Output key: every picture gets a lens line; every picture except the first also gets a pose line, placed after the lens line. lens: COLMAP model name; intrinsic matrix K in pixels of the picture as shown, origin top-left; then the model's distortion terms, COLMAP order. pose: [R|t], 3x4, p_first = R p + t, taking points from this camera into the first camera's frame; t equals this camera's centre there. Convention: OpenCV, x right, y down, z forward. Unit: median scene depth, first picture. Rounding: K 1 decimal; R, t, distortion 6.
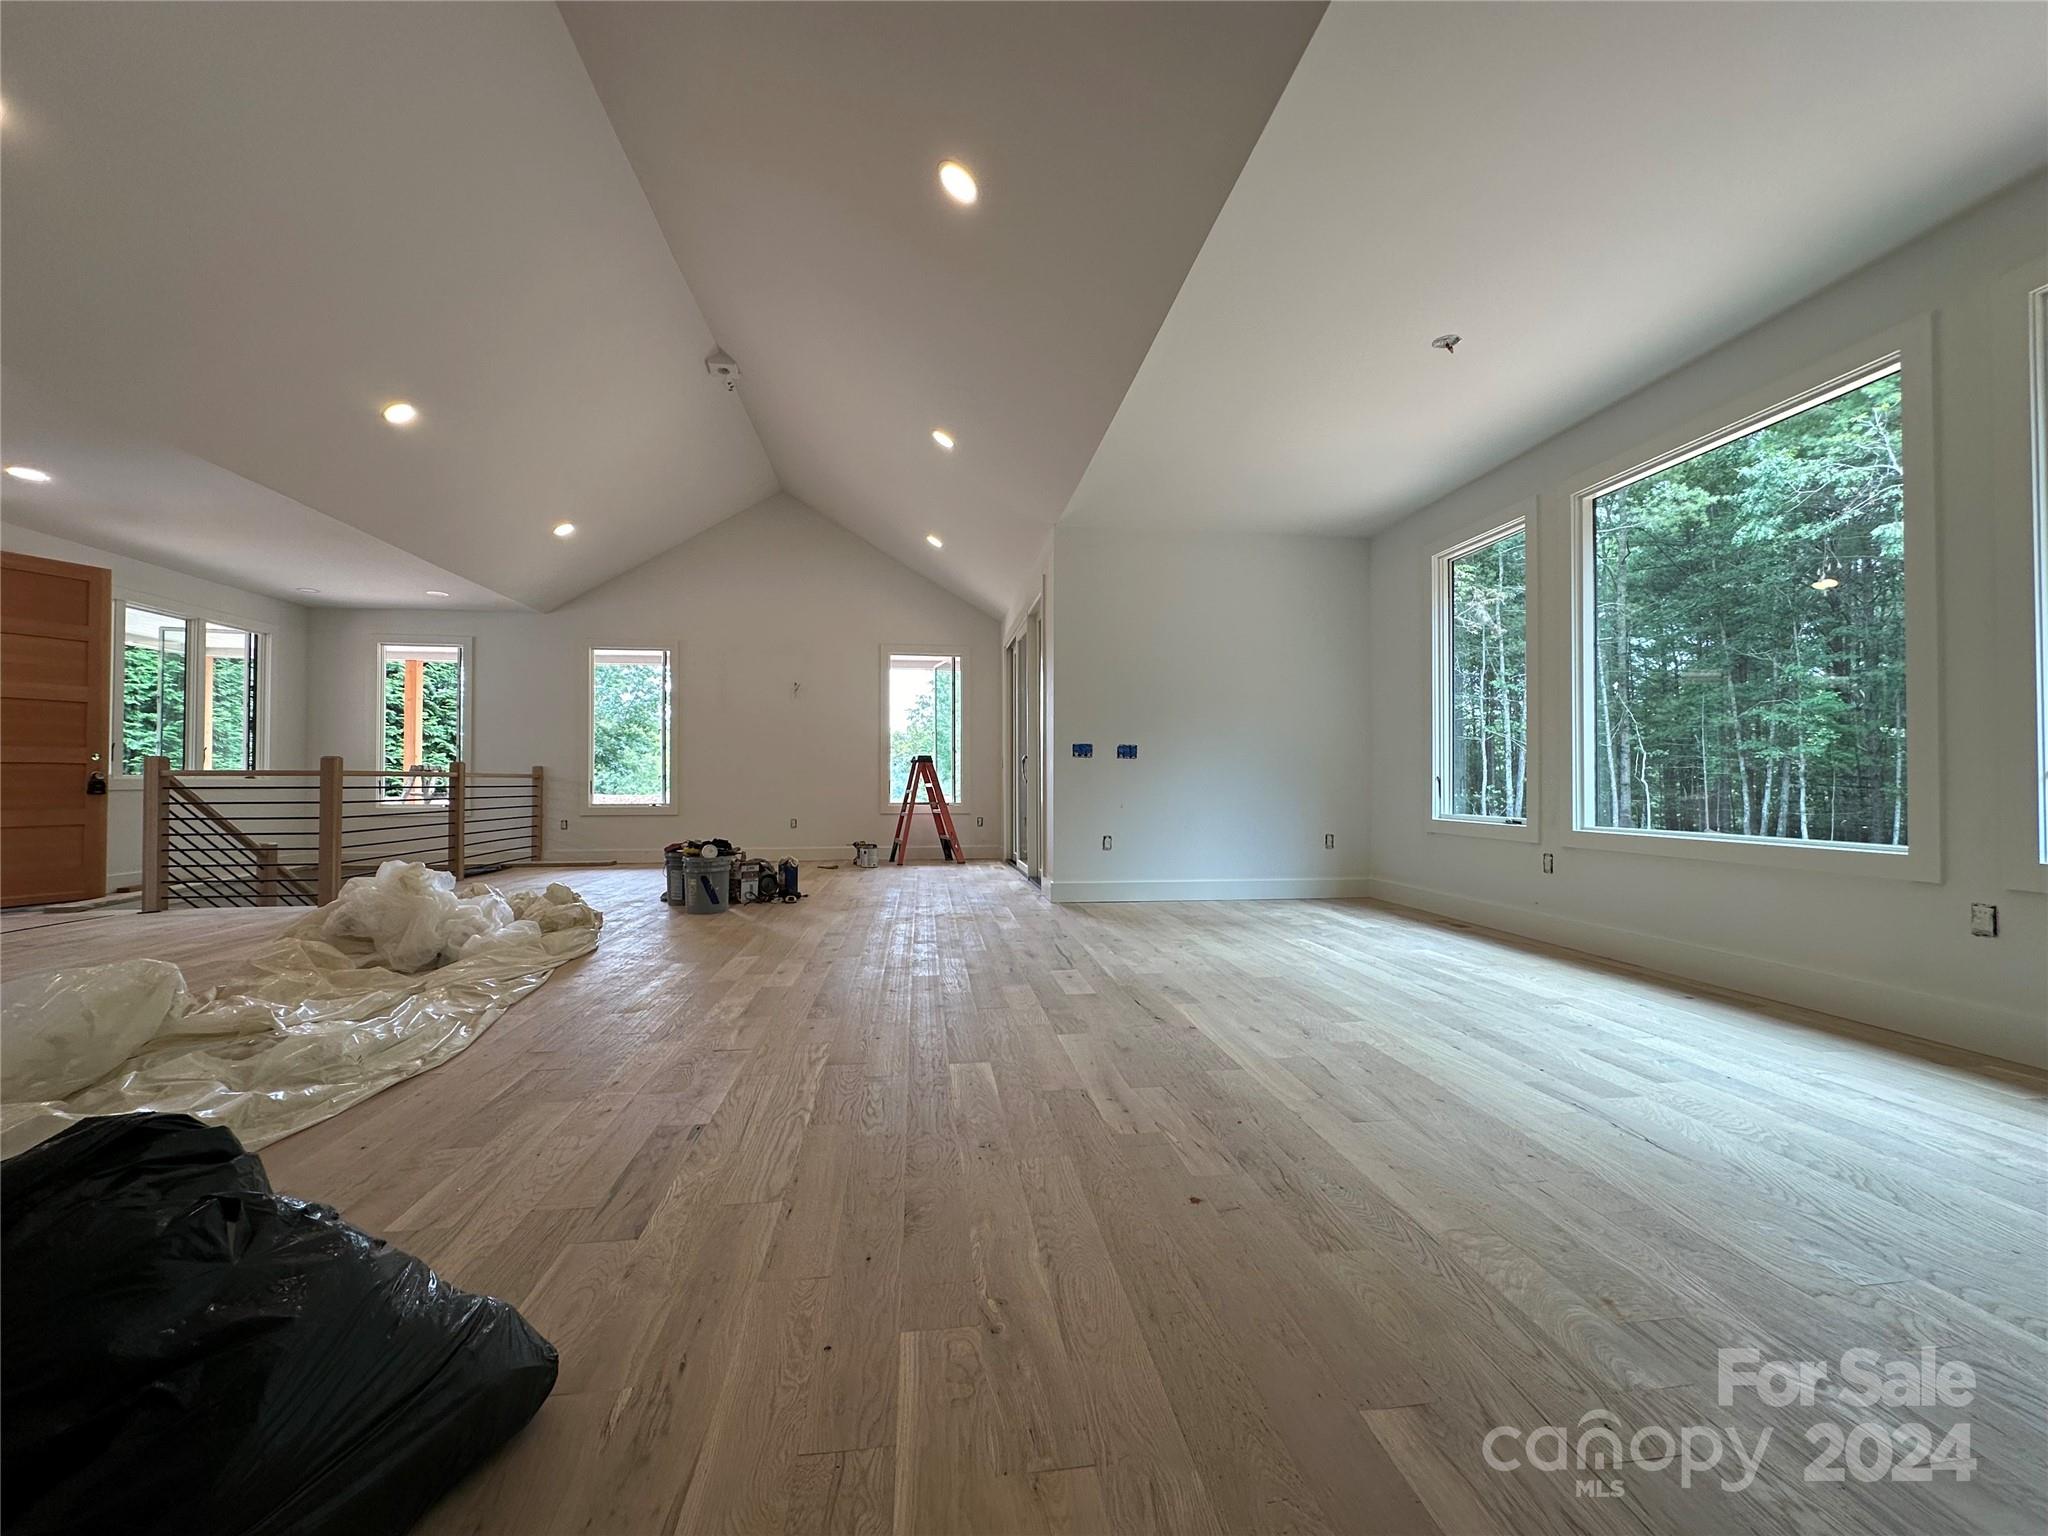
lens RADIAL K [[813.3, 0, 1025.8], [0, 813.3, 769.8], [0, 0, 1]] dist [-0.004228, 0.001176]
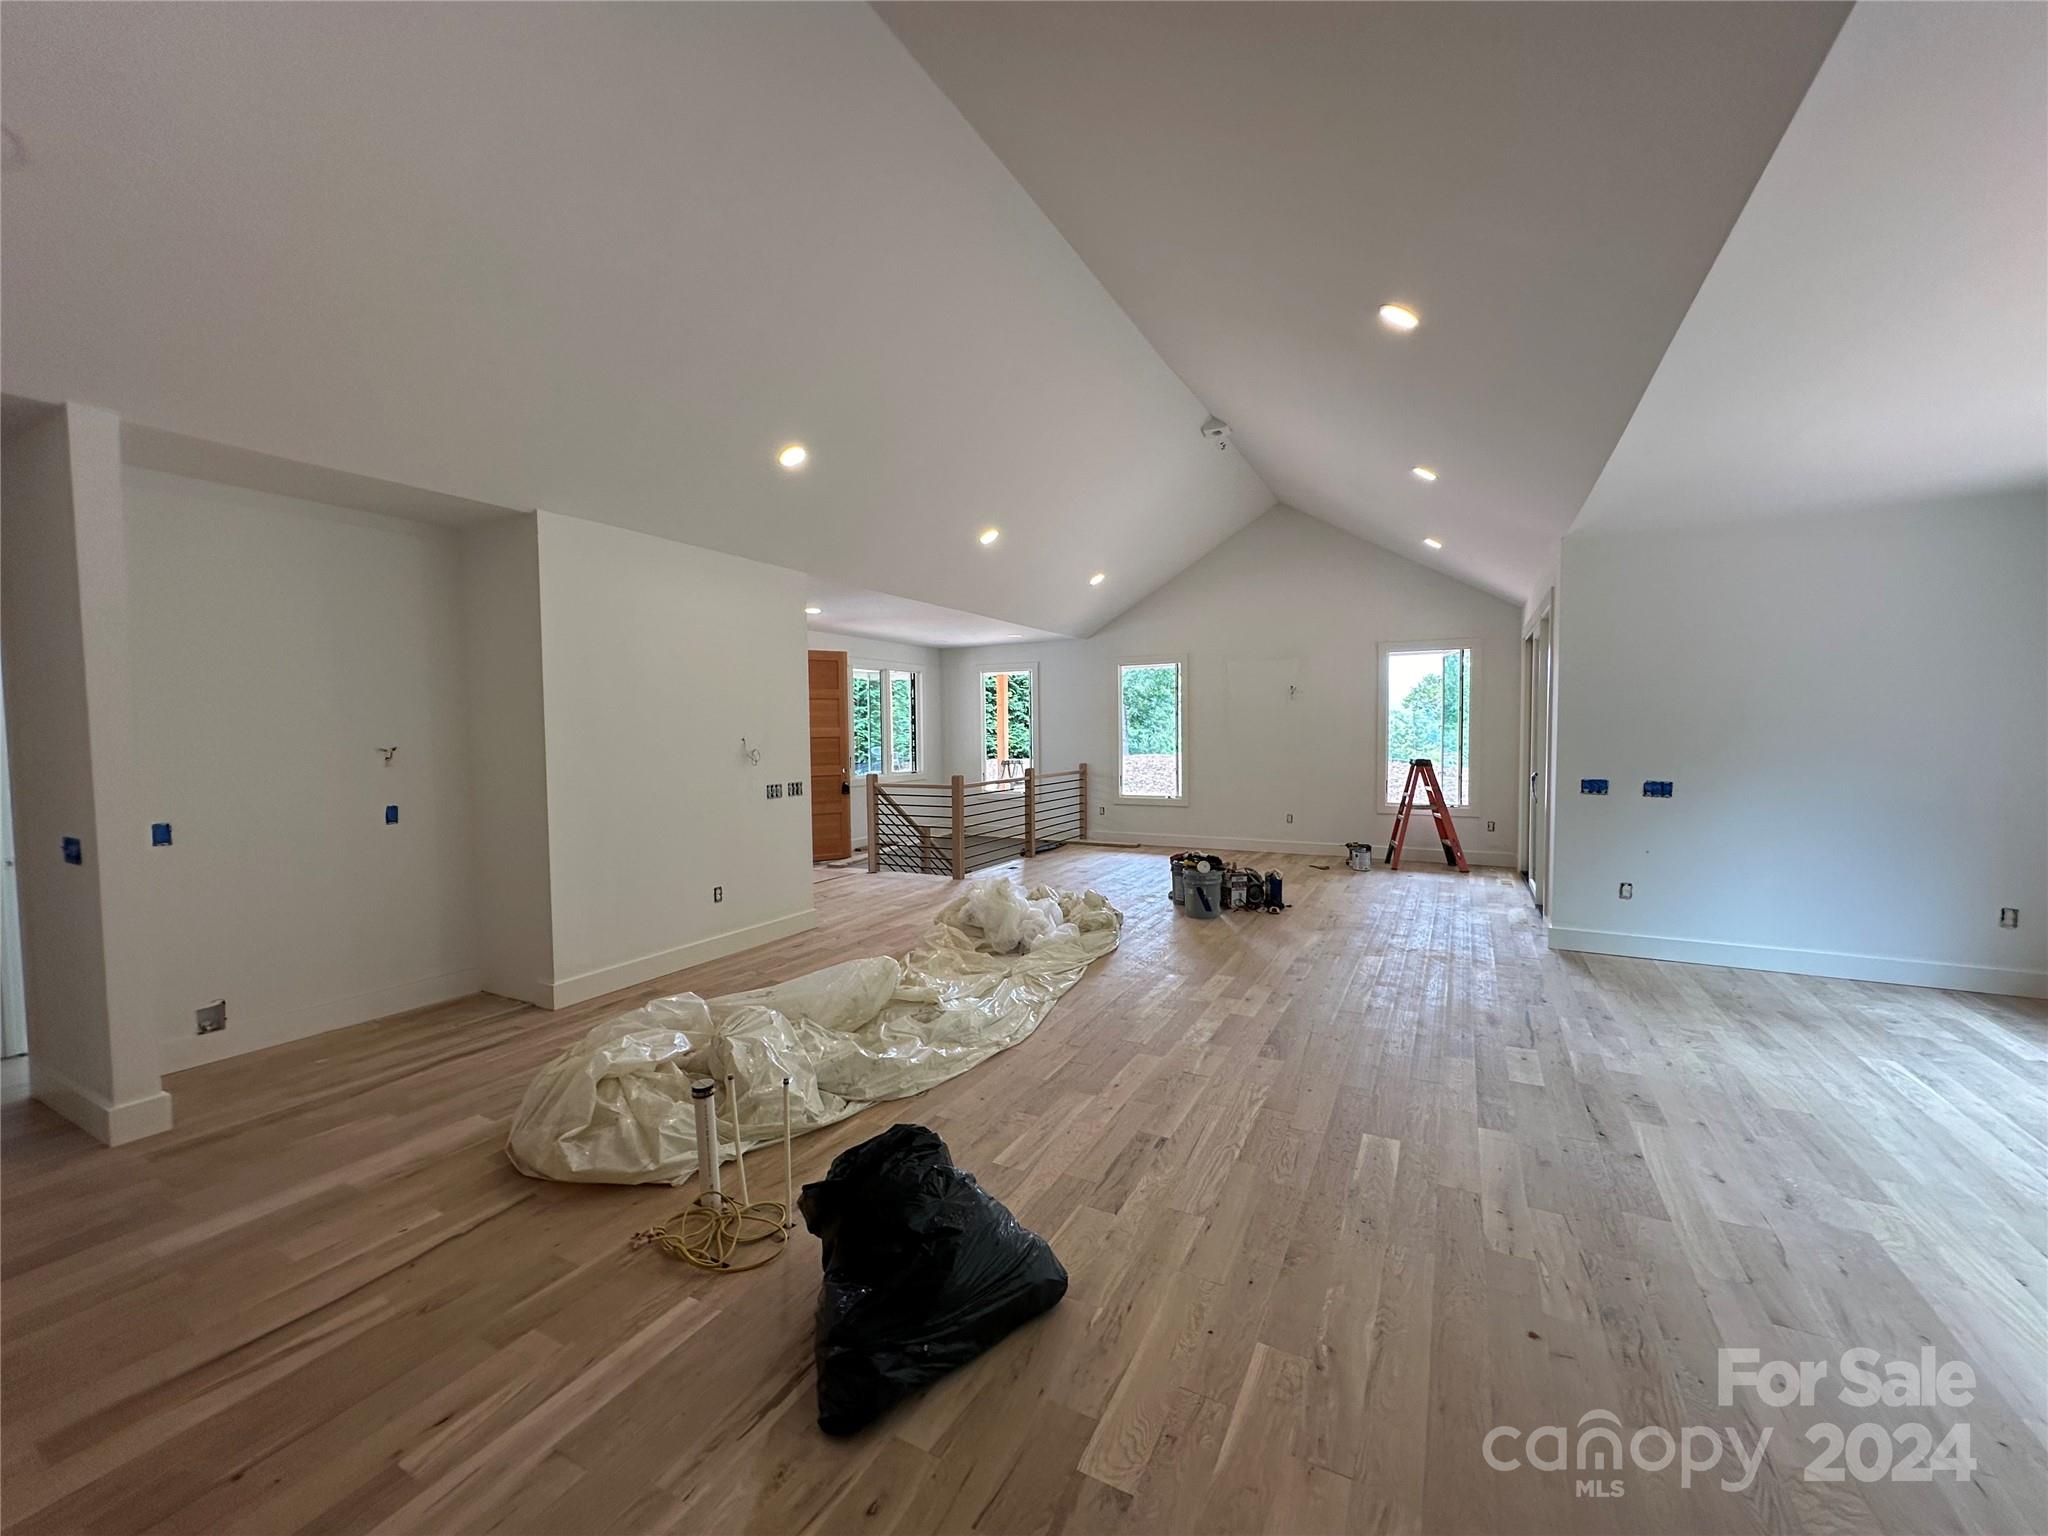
lens RADIAL K [[813.3, 0, 1022.2], [0, 813.3, 770.8], [0, 0, 1]] dist [-0.004228, 0.001176]
pose [[0.811509, 0.021318, -0.583951, 0.099707], [0.019396, 0.997801, 0.063380, -0.138065], [0.584018, -0.062760, 0.809311, -0.123929]]
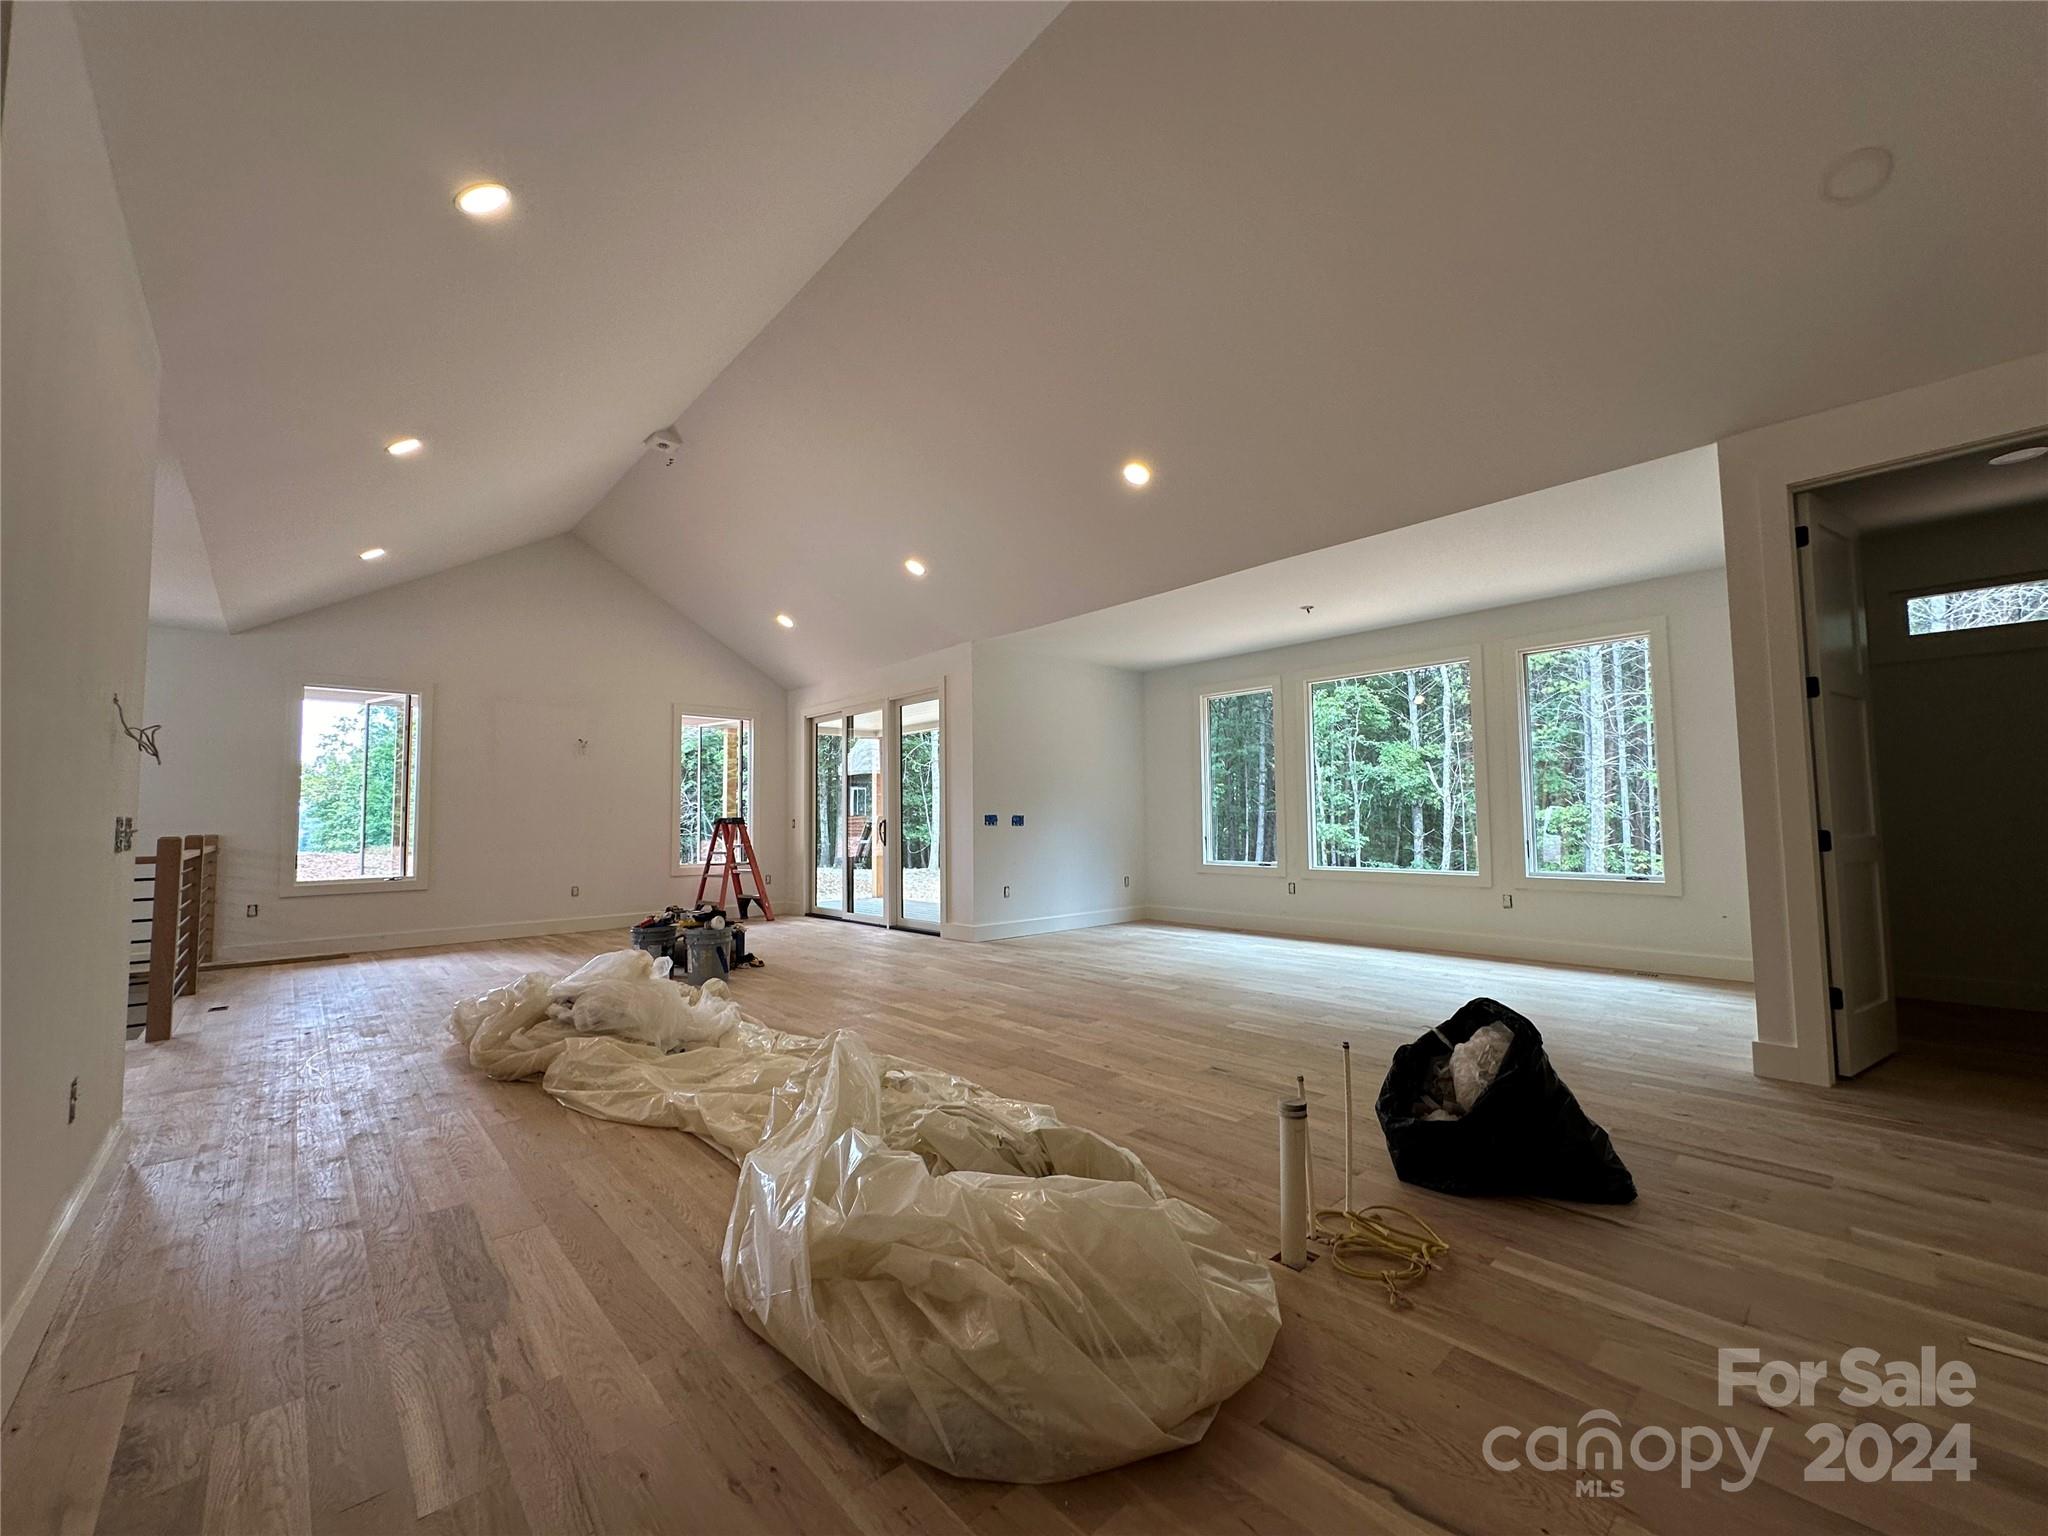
lens RADIAL K [[813.3, 0, 1028.6], [0, 813.3, 769.4], [0, 0, 1]] dist [-0.004228, 0.001176]
pose [[0.818746, 0.027474, 0.573498, -0.764404], [0.001432, 0.998754, -0.049891, -0.049234], [-0.574154, 0.041669, 0.817686, -0.096870]]
